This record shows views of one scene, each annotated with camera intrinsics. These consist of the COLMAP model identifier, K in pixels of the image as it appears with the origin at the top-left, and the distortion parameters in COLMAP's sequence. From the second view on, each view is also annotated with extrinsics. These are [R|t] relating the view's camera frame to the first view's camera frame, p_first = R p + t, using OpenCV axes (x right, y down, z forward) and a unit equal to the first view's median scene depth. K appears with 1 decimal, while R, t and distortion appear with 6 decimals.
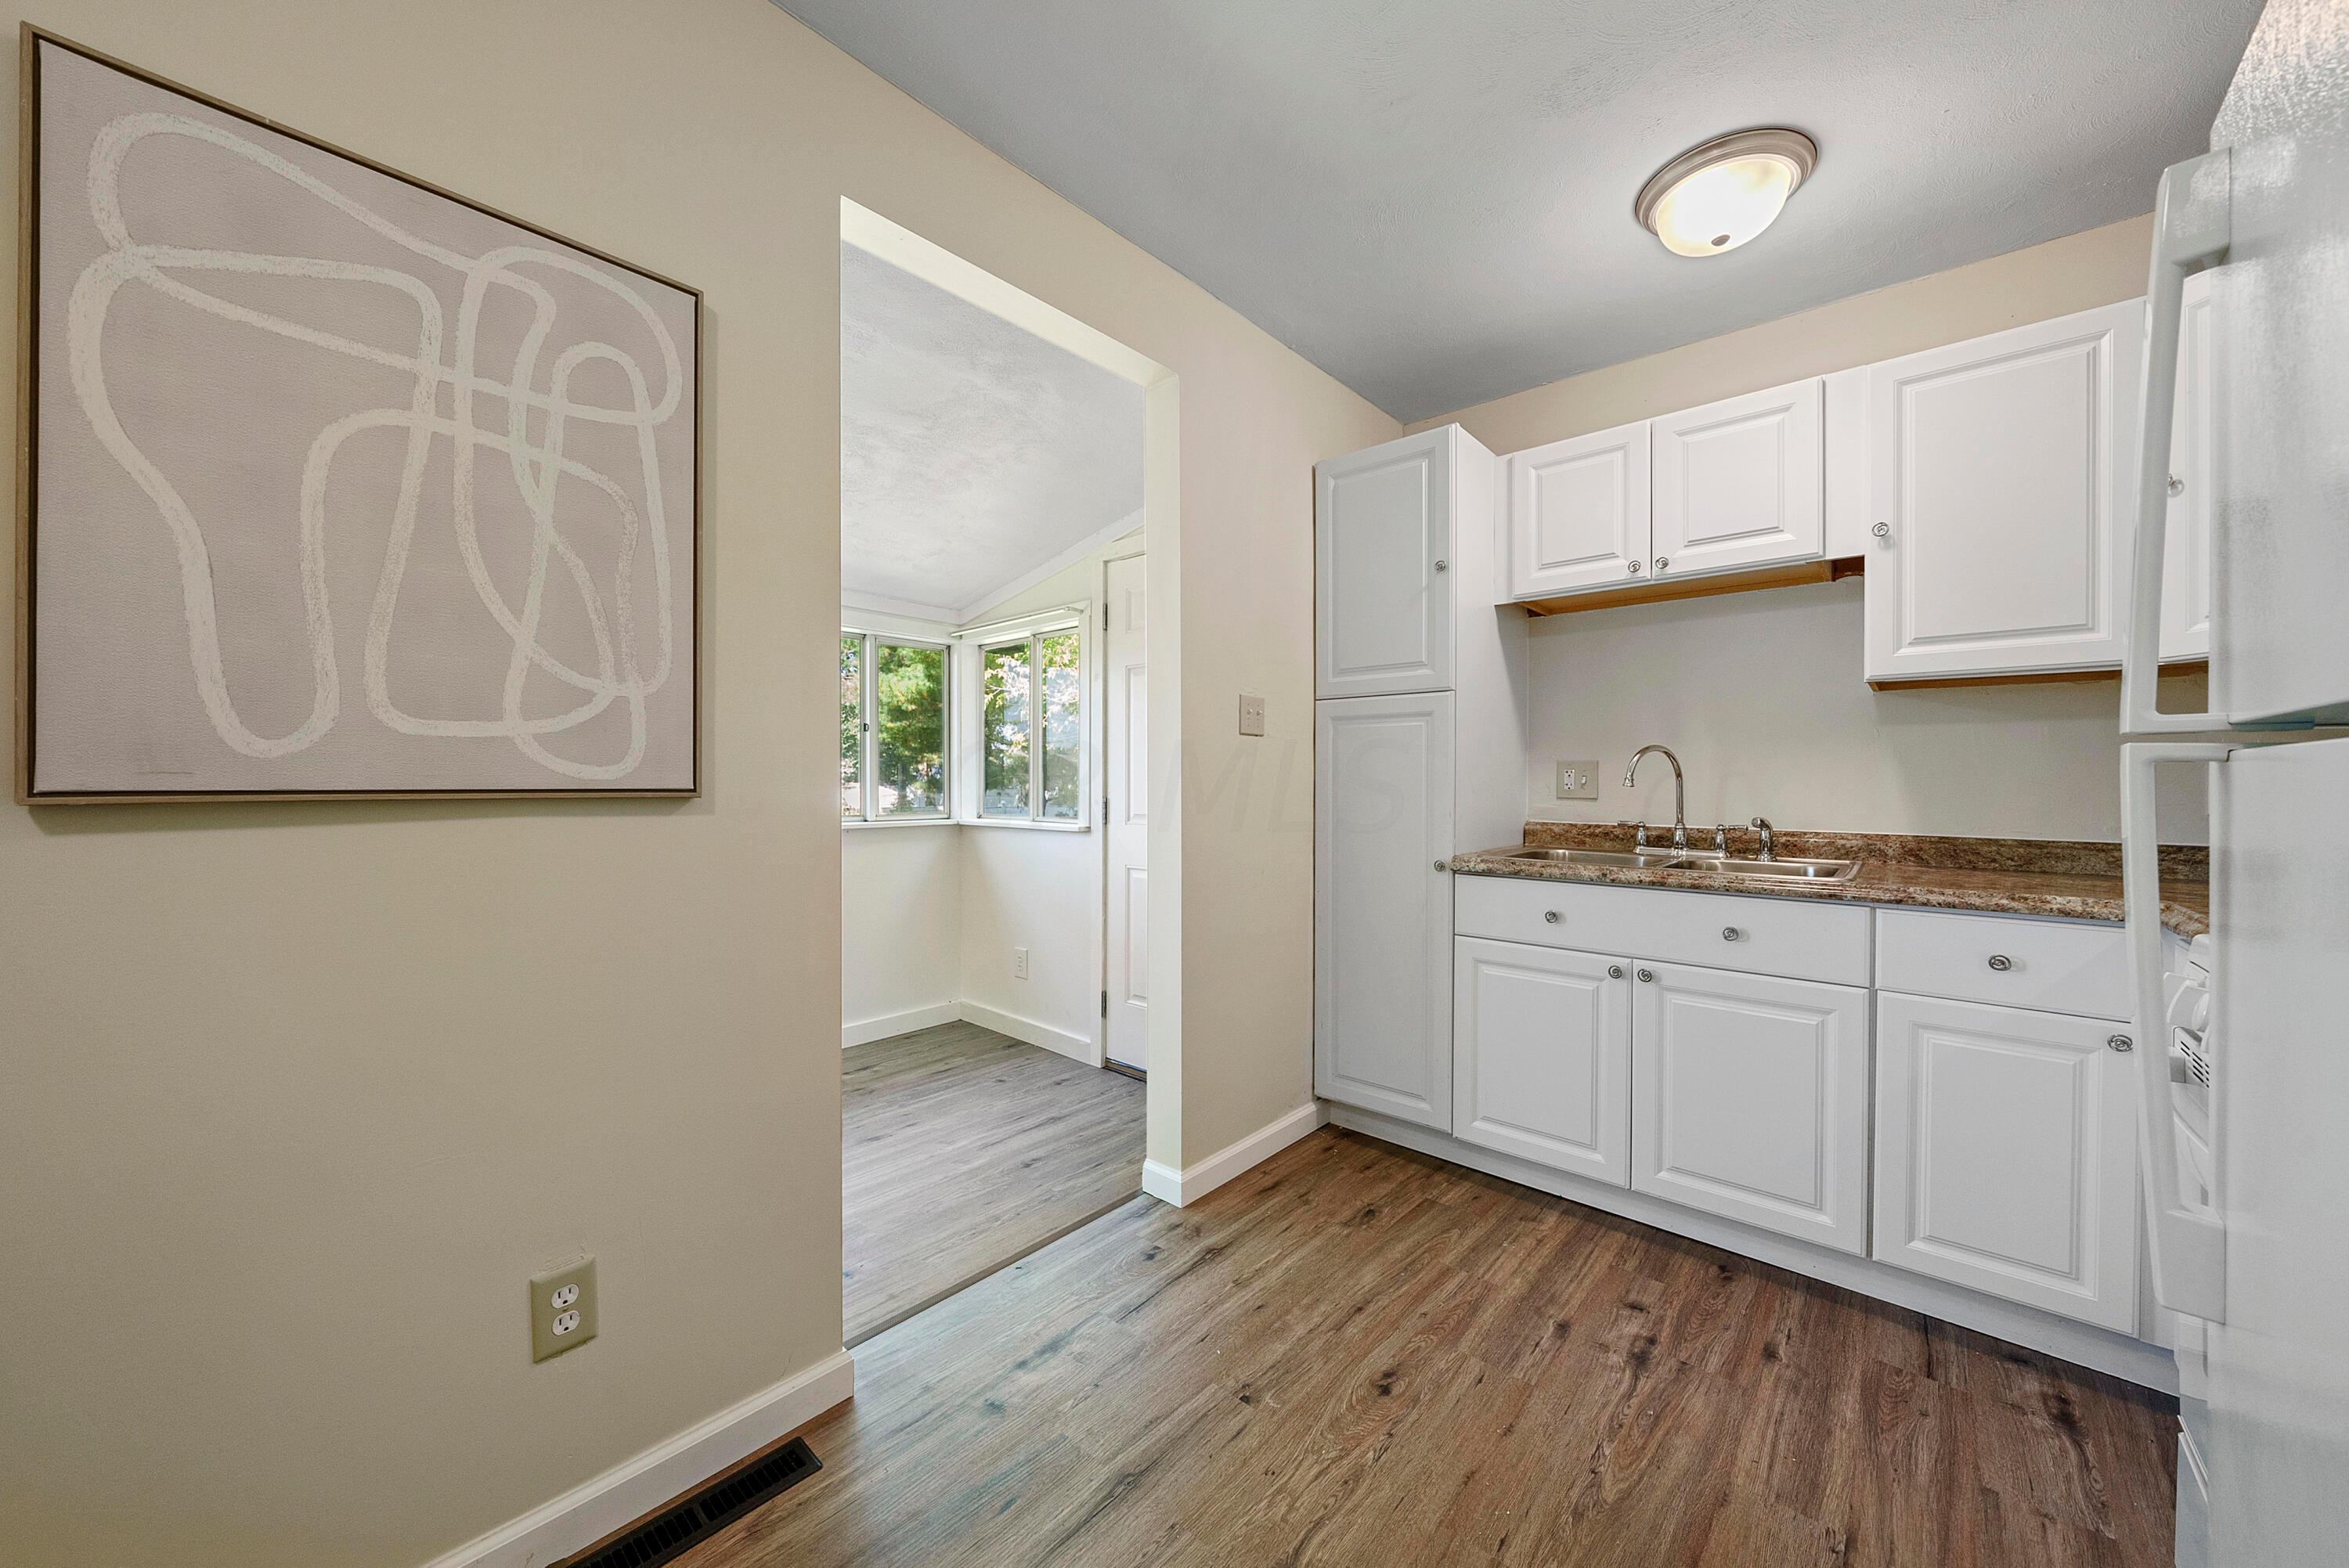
lens RADIAL K [[823.8, 0, 1166.6], [0, 823.8, 784.5], [0, 0, 1]] dist [-0.005504, -0.000143]
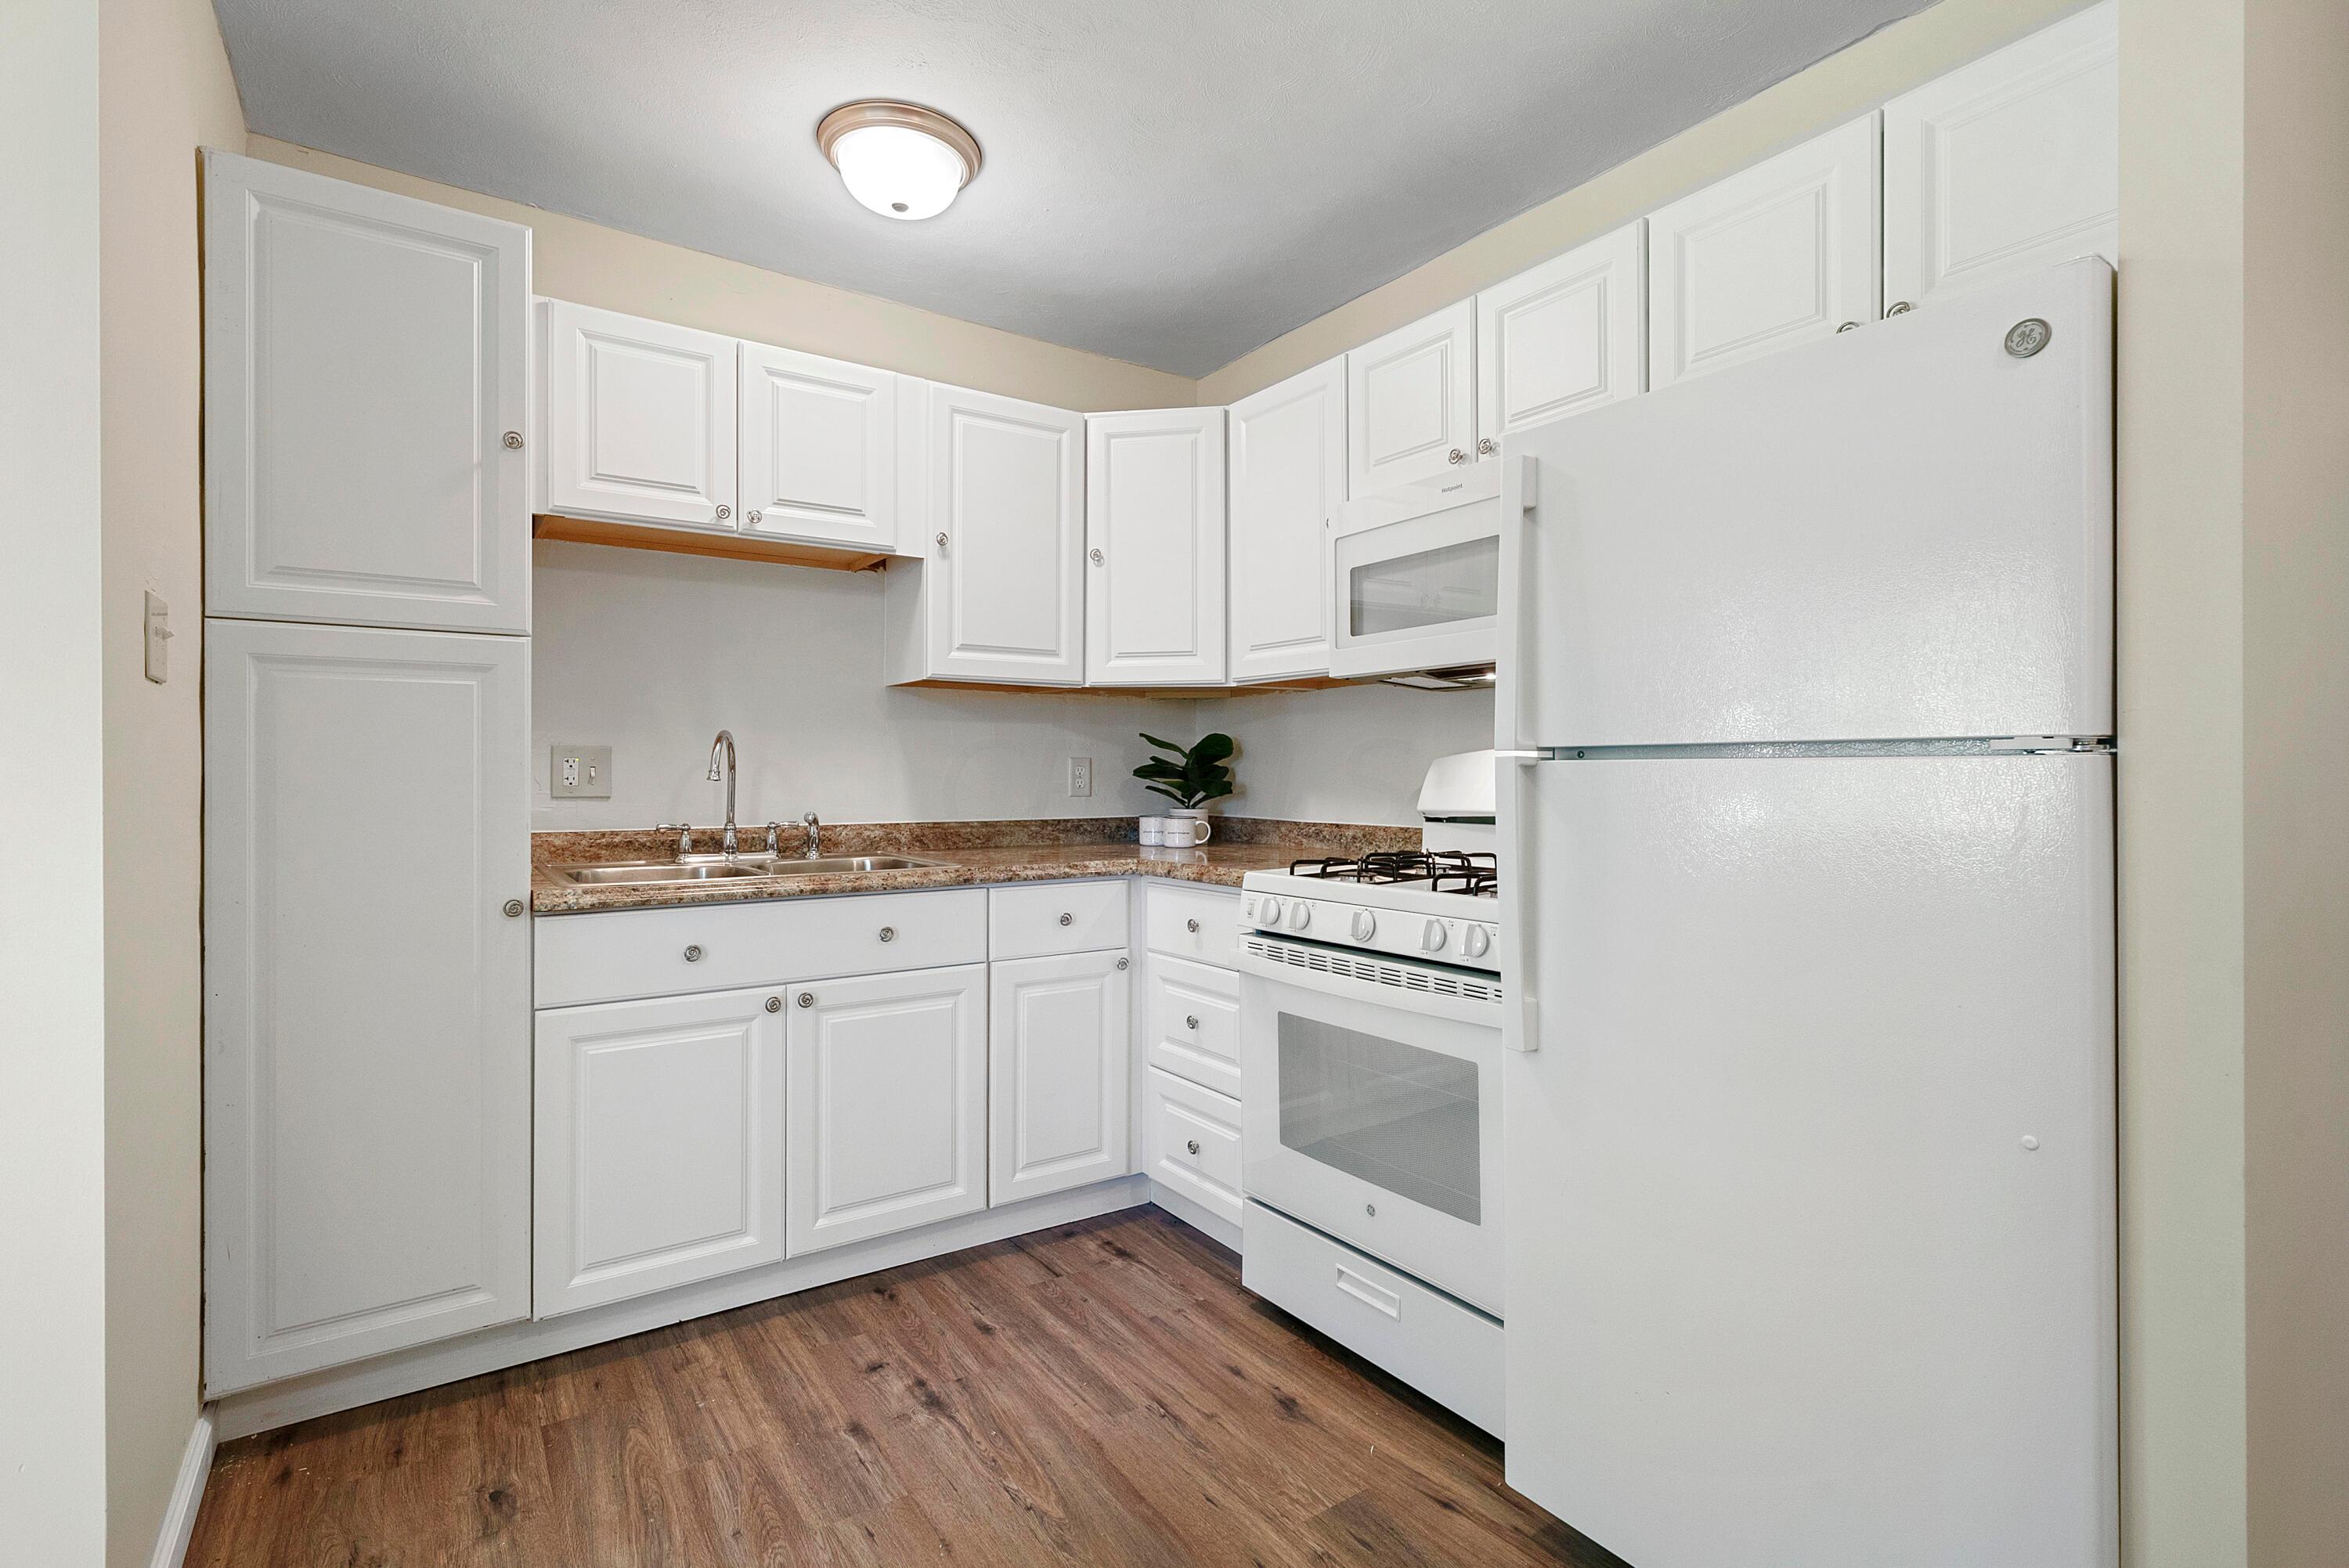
lens RADIAL K [[1084.3, 0, 1171.7], [0, 1084.3, 770.2], [0, 0, 1]] dist [-0.005055, 0.001638]
pose [[0.240811, -0.001535, 0.970571, -0.491602], [0.006569, 0.999978, -0.000048, -0.006398], [-0.970550, 0.006387, 0.240816, 0.408541]]
